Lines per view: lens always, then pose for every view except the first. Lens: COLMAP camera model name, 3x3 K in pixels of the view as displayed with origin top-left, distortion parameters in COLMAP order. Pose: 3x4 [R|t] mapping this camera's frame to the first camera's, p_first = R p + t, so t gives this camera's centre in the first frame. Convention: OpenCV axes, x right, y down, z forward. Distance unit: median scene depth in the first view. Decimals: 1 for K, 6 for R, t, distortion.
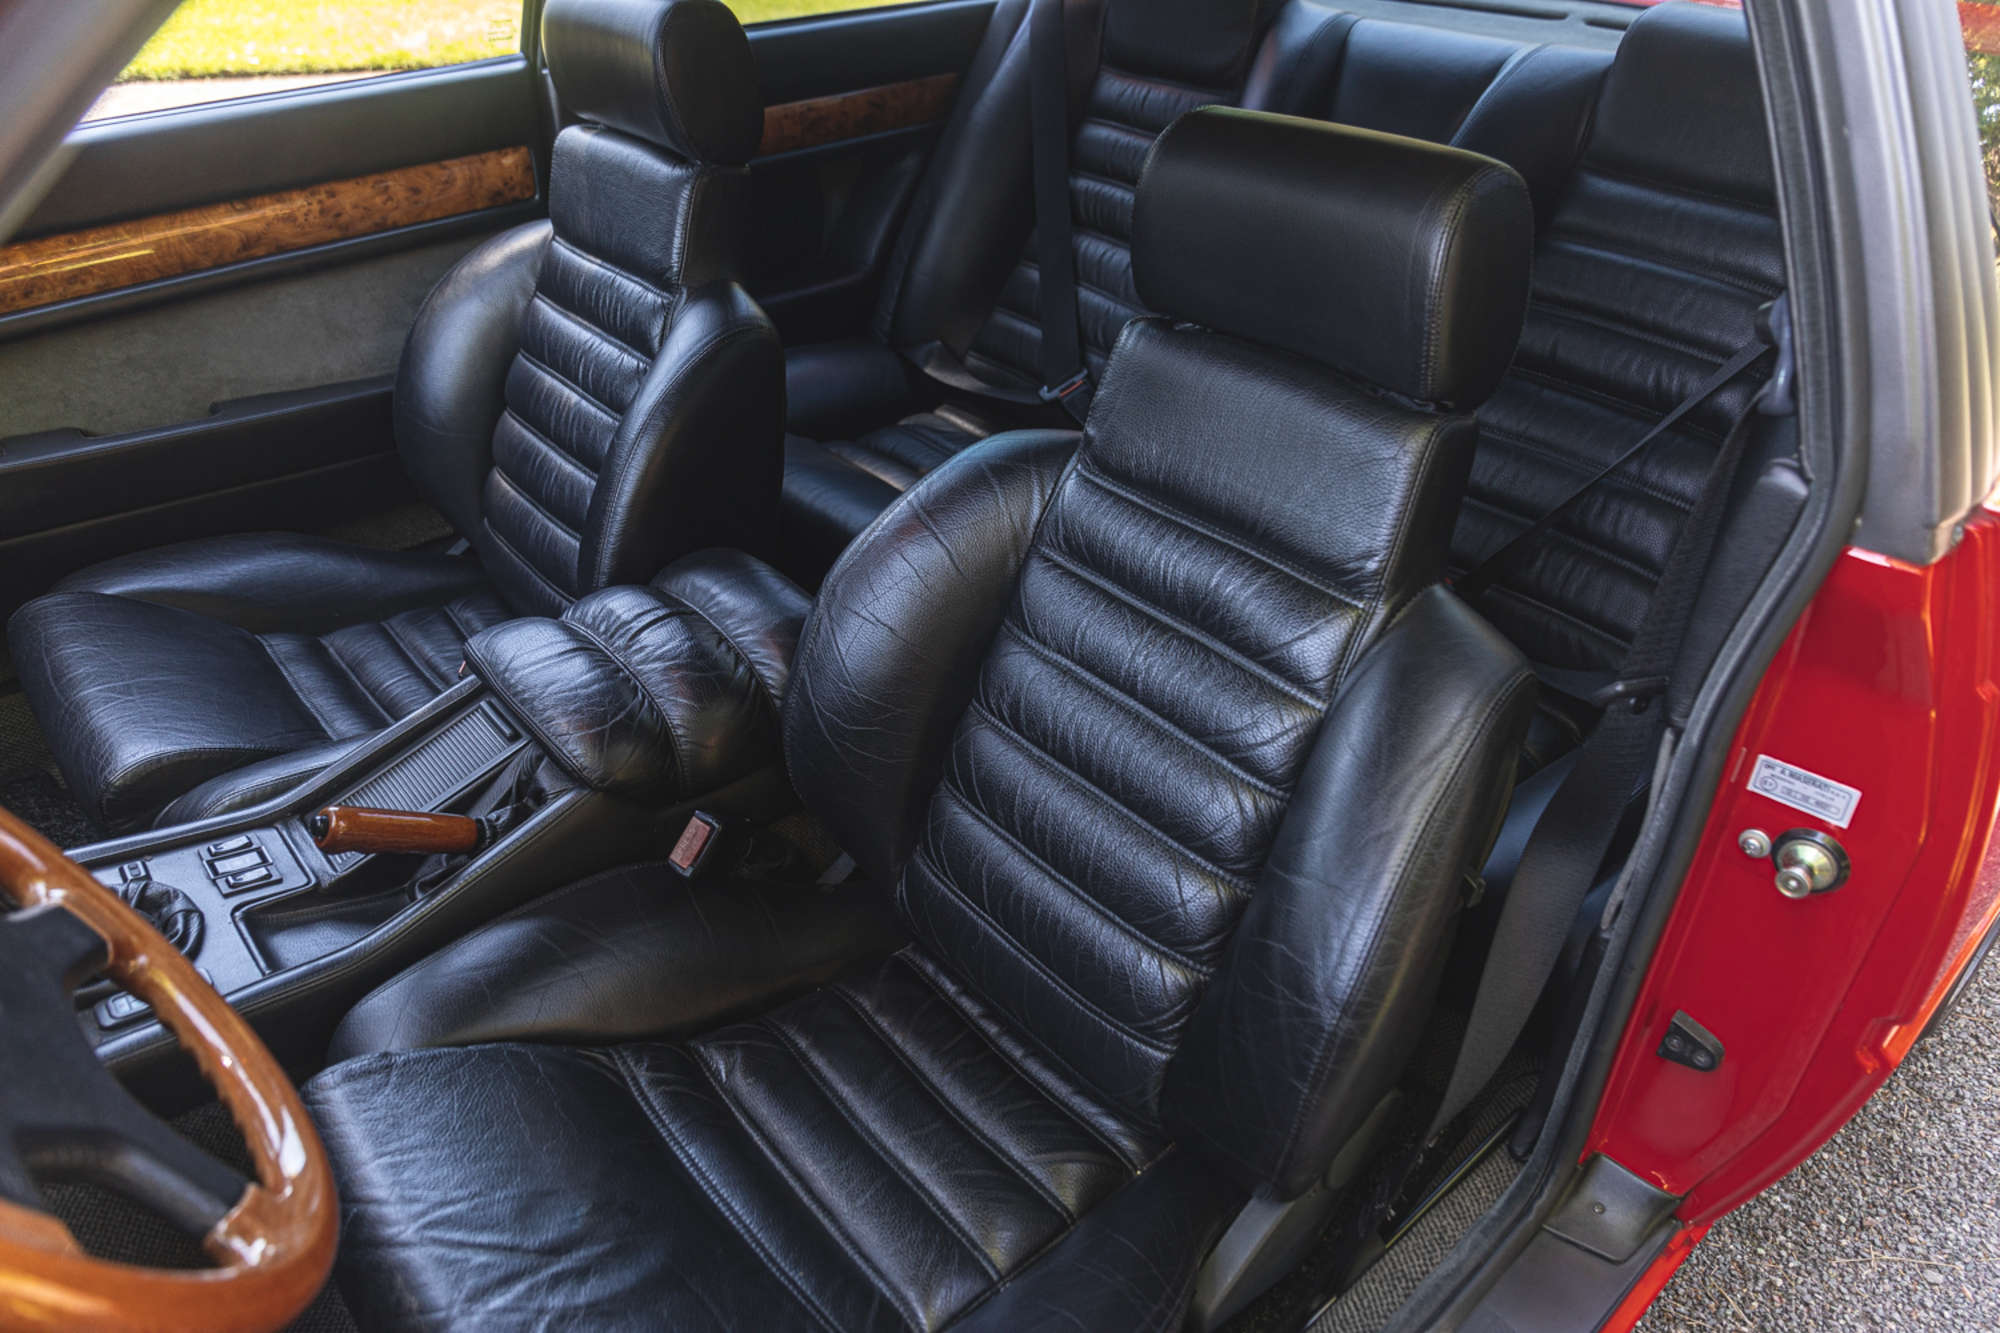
lens RADIAL K [[1226.1, 0, 1000.0], [0, 1226.1, 666.5], [0, 0, 1]] dist [-0.015432, -0.001268]
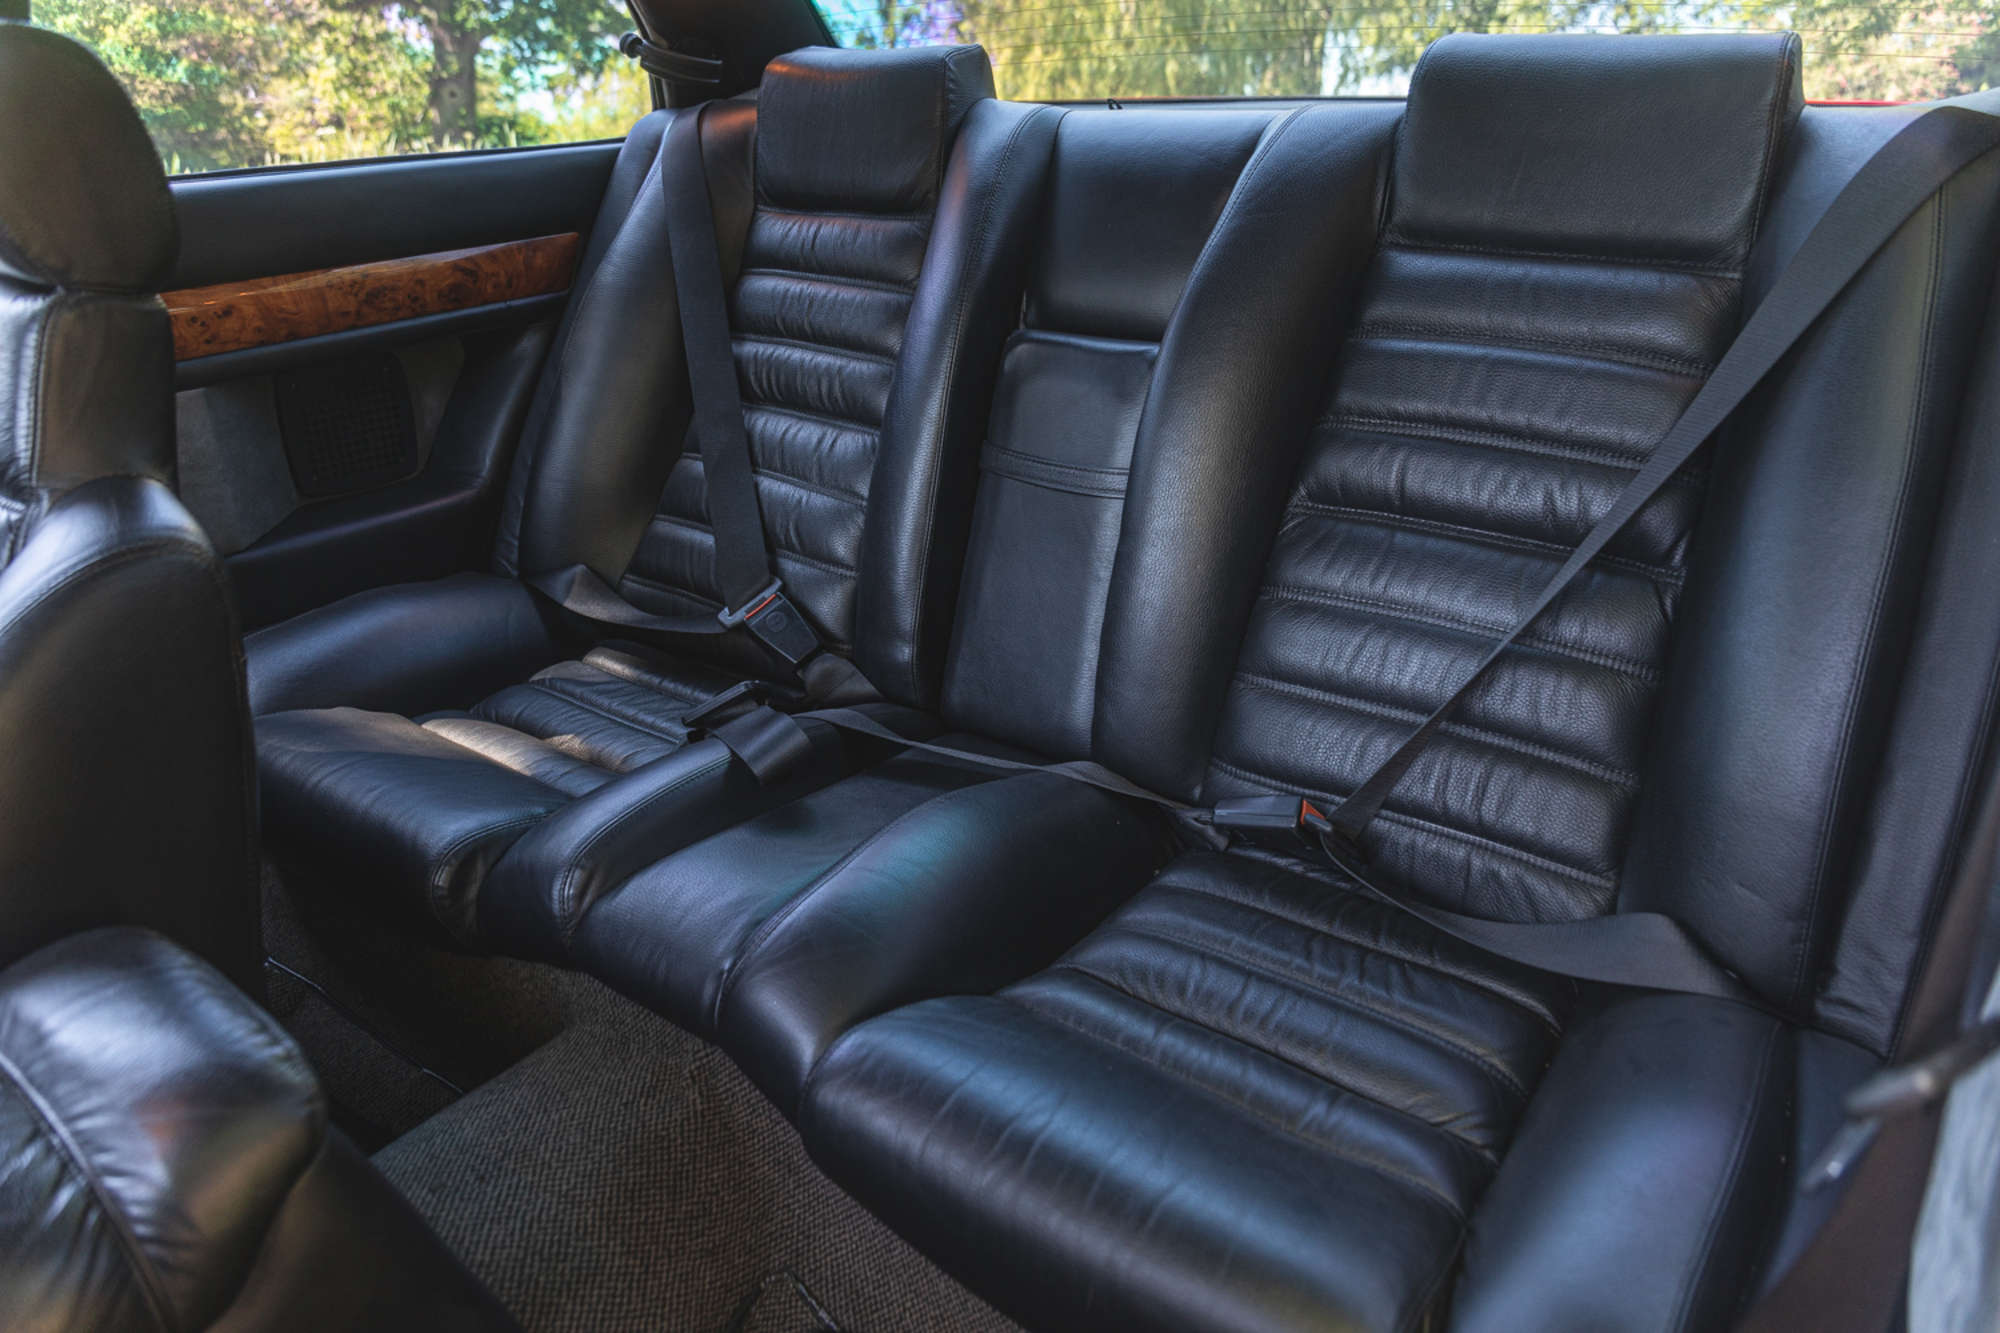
lens RADIAL K [[1226.1, 0, 1000.0], [0, 1226.1, 666.5], [0, 0, 1]] dist [-0.015432, -0.001268]
pose [[0.976312, -0.105900, 0.188679, 0.055490], [0.139506, 0.974667, -0.174819, -0.043228], [-0.165386, 0.197000, 0.966353, 0.271389]]
